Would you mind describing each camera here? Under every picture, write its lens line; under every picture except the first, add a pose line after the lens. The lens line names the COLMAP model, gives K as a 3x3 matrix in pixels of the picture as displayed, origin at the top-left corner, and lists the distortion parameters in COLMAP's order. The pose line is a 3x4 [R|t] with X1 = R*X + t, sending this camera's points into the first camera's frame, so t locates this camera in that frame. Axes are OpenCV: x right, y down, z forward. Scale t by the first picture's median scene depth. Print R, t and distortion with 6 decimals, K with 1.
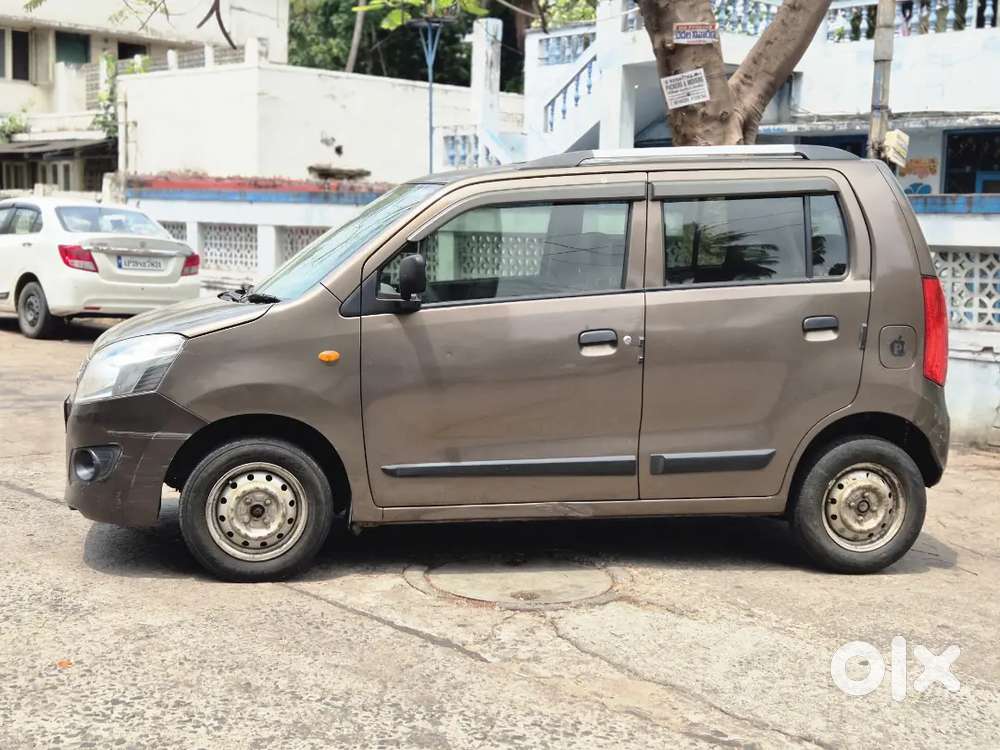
lens RADIAL K [[1332.0, 0, 502.8], [0, 1332.0, 355.5], [0, 0, 1]] dist [0.099588, -0.159978]
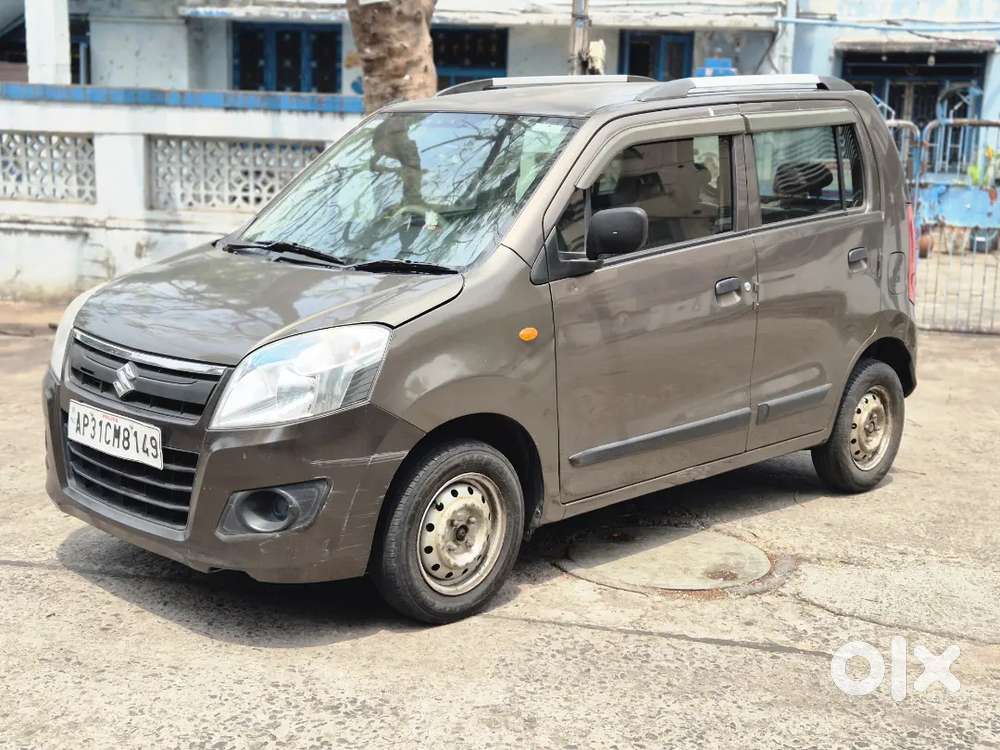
lens RADIAL K [[1332.0, 0, 502.8], [0, 1332.0, 355.5], [0, 0, 1]] dist [0.099588, -0.159978]
pose [[0.829261, -0.096905, 0.550395, -0.589689], [0.045148, 0.993249, 0.106852, -0.074254], [-0.557034, -0.063759, 0.828038, 0.323440]]
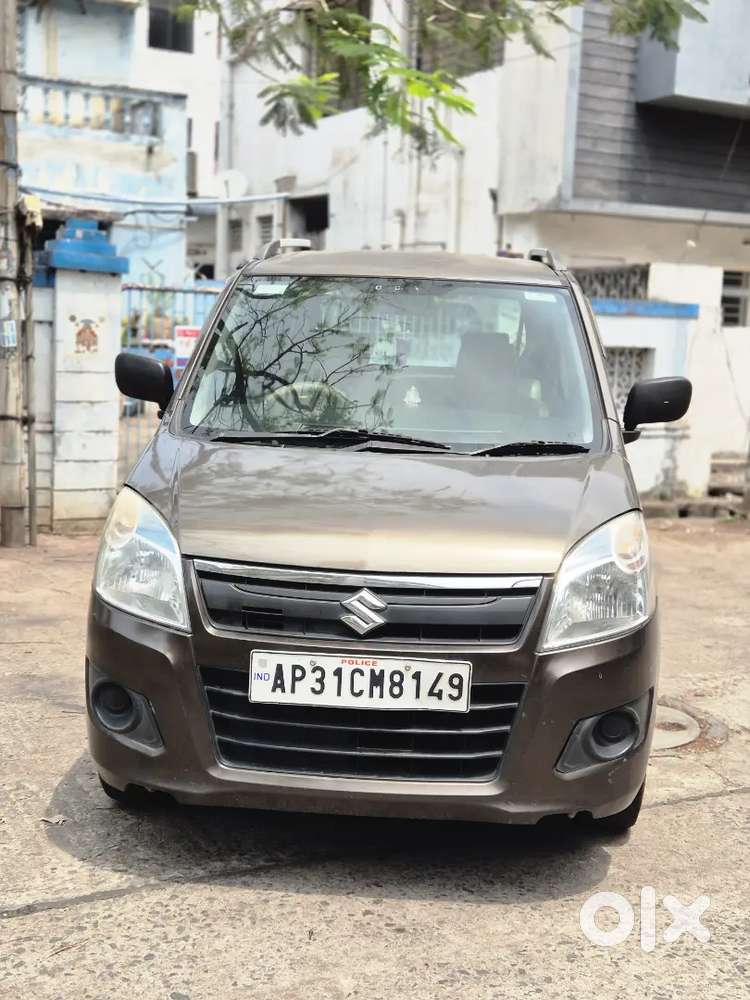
lens RADIAL K [[1332.0, 0, 375.0], [0, 1332.0, 500.0], [0, 0, 1]] dist [0.099588, -0.159978]
pose [[0.267344, -0.141112, 0.953213, -0.920259], [0.058751, 0.989766, 0.130046, -0.116996], [-0.961808, 0.021235, 0.272899, 0.920594]]
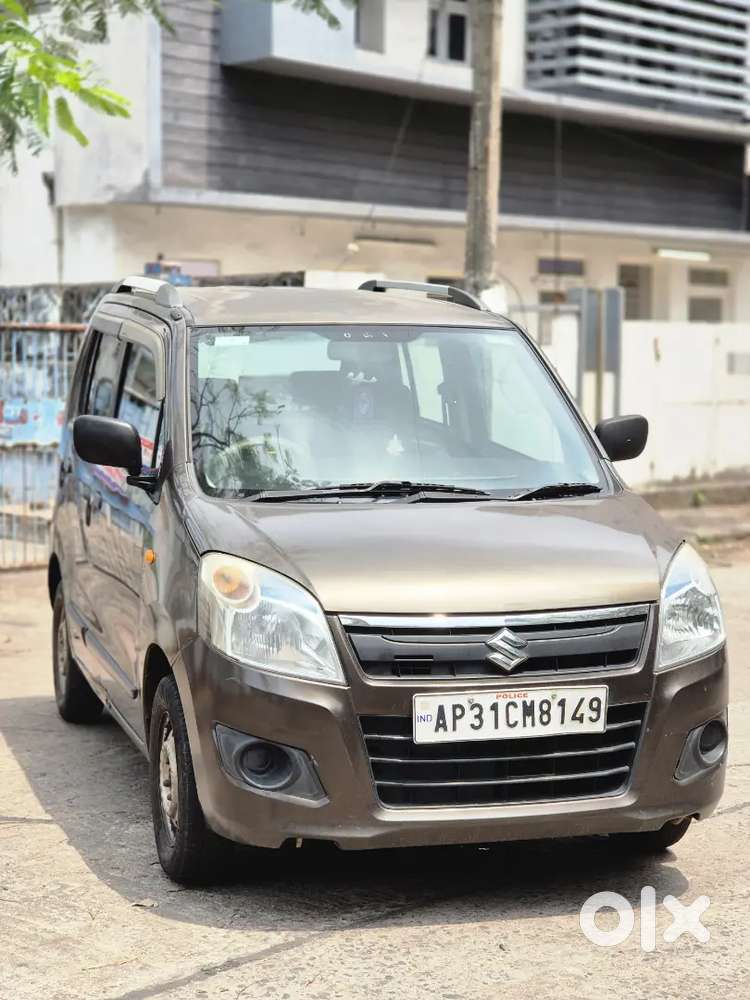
lens RADIAL K [[1935.3, 0, 348.1], [0, 1935.3, 500.9], [0, 0, 1]] dist [-0.492138, 5.627185]
pose [[-0.054436, -0.105026, 0.992978, -1.271126], [0.087744, 0.990103, 0.109532, -0.169230], [-0.994655, 0.093090, -0.044682, 1.207907]]
